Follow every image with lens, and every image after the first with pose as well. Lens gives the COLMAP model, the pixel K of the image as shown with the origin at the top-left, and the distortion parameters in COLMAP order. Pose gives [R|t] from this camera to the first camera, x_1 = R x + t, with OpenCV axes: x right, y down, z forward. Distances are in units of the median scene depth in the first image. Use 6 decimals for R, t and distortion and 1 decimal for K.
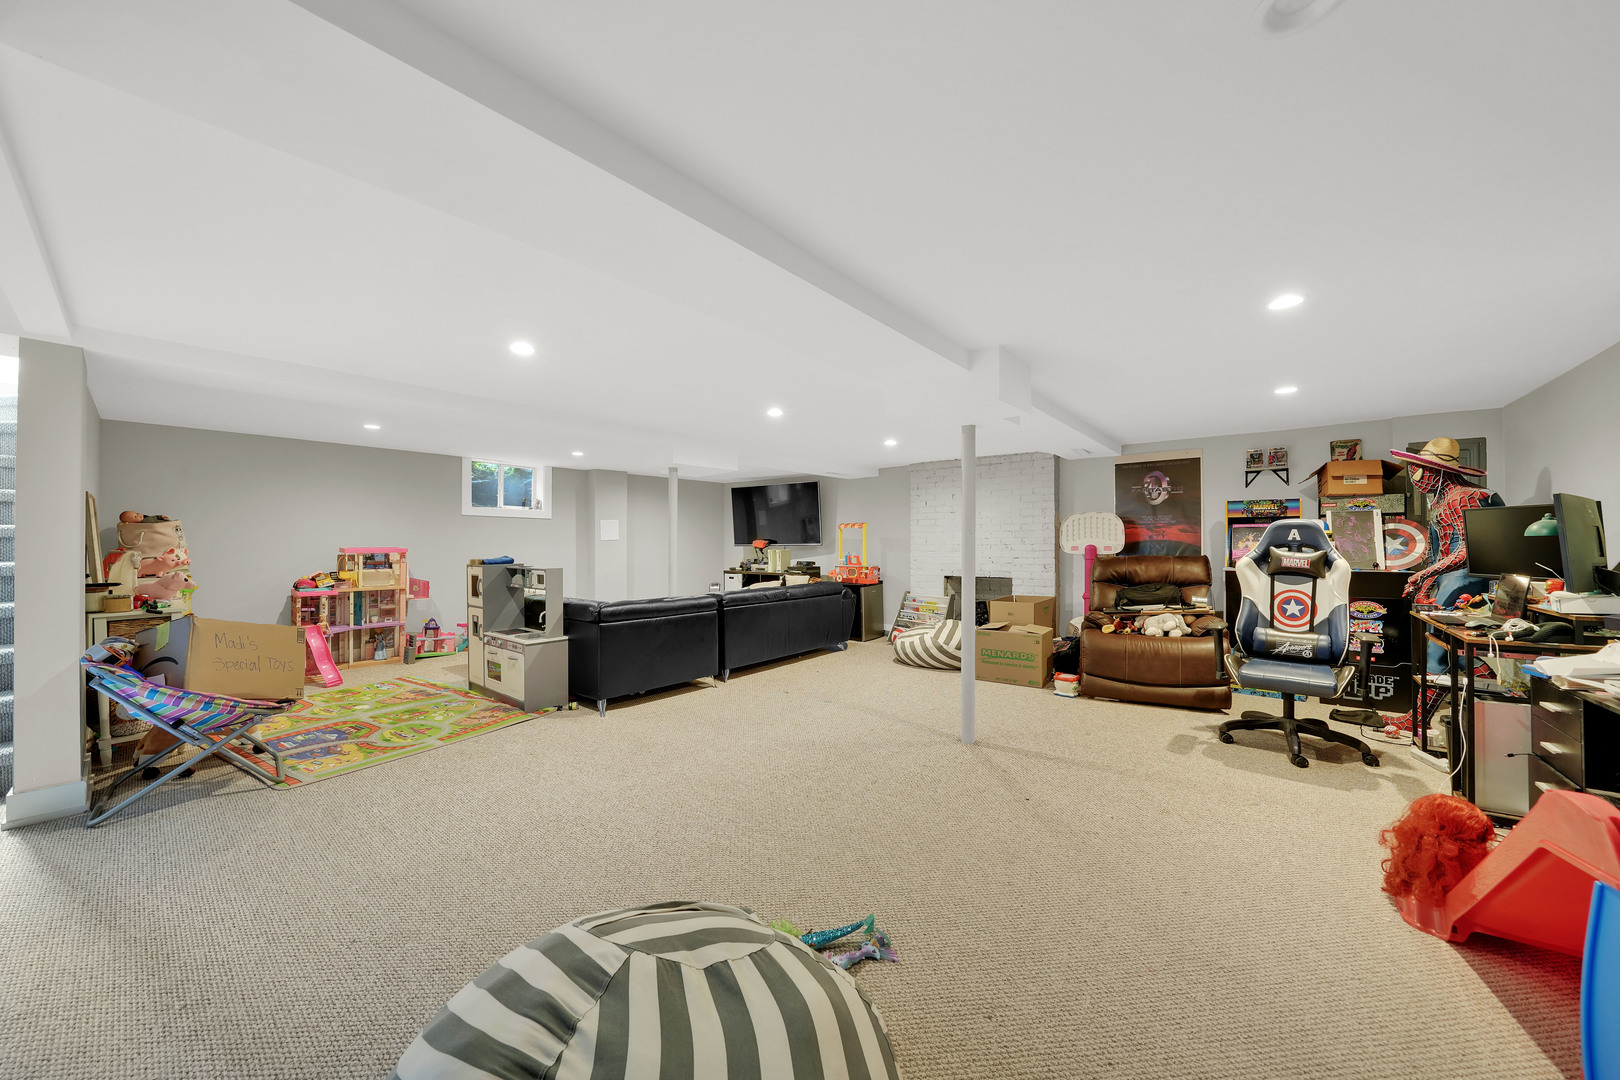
lens RADIAL K [[574.8, 0, 816.2], [0, 574.8, 541.3], [0, 0, 1]] dist [0.006562, -0.000129]
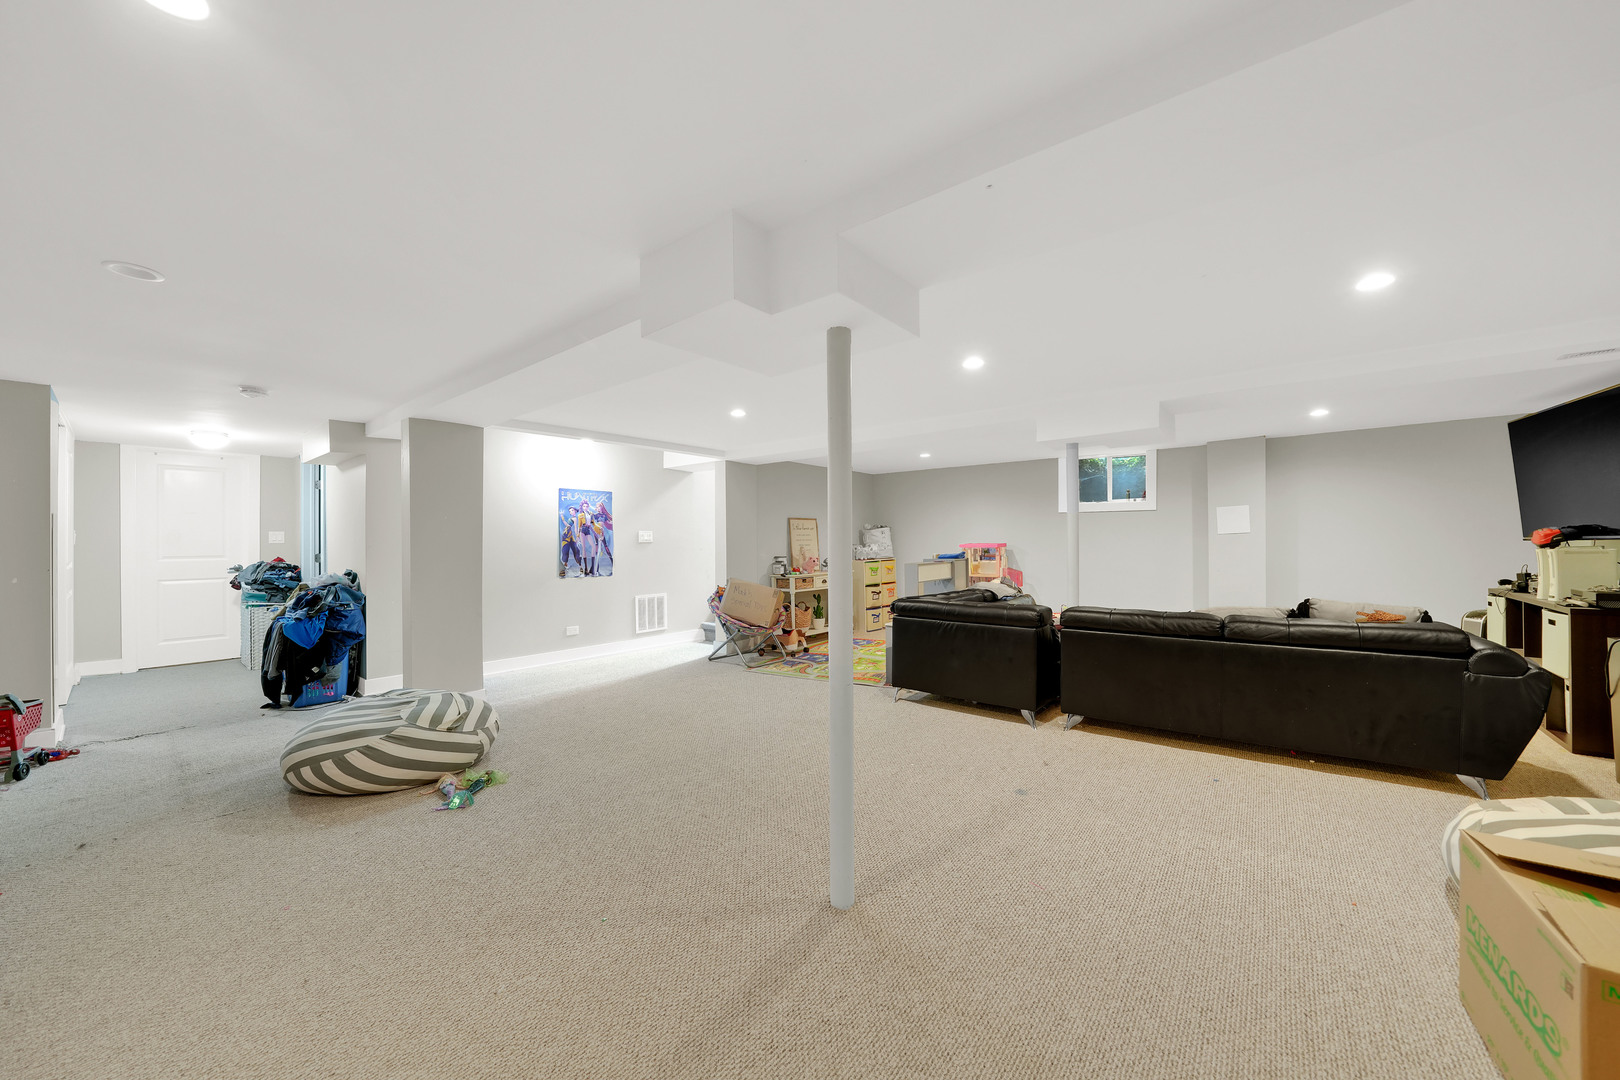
lens RADIAL K [[574.8, 0, 816.2], [0, 574.8, 541.3], [0, 0, 1]] dist [0.006562, -0.000129]
pose [[0.053481, -0.004954, -0.998557, 0.620570], [0.013375, 0.999902, -0.004245, 0.008120], [0.998479, -0.013129, 0.053542, 0.730132]]
